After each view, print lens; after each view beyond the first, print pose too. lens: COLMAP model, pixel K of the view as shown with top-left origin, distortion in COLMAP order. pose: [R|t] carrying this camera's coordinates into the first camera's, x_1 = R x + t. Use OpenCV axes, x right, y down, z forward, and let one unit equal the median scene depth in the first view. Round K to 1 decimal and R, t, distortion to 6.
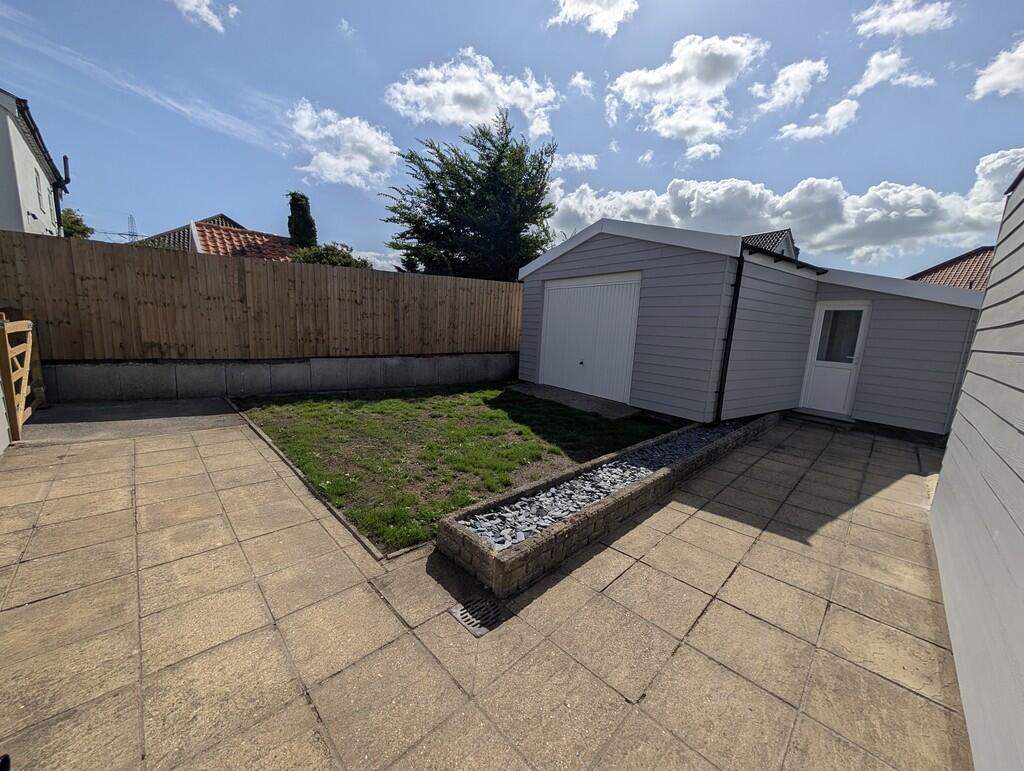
lens RADIAL K [[387.2, 0, 510.4], [0, 387.2, 387.7], [0, 0, 1]] dist [0.002944, -0.000176]
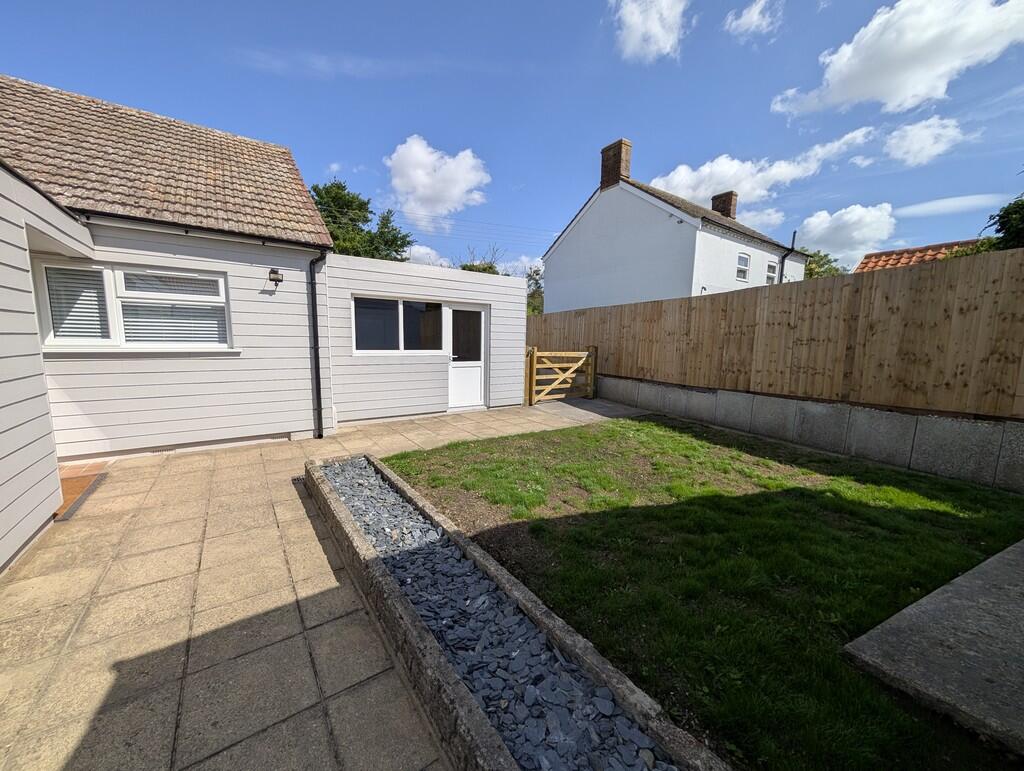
lens RADIAL K [[387.2, 0, 510.6], [0, 387.2, 387.5], [0, 0, 1]] dist [0.002944, -0.000176]
pose [[-0.162561, 0.066918, -0.984427, 0.483850], [-0.182159, 0.978513, 0.096596, -0.078035], [0.969738, 0.195025, -0.146878, 0.632566]]
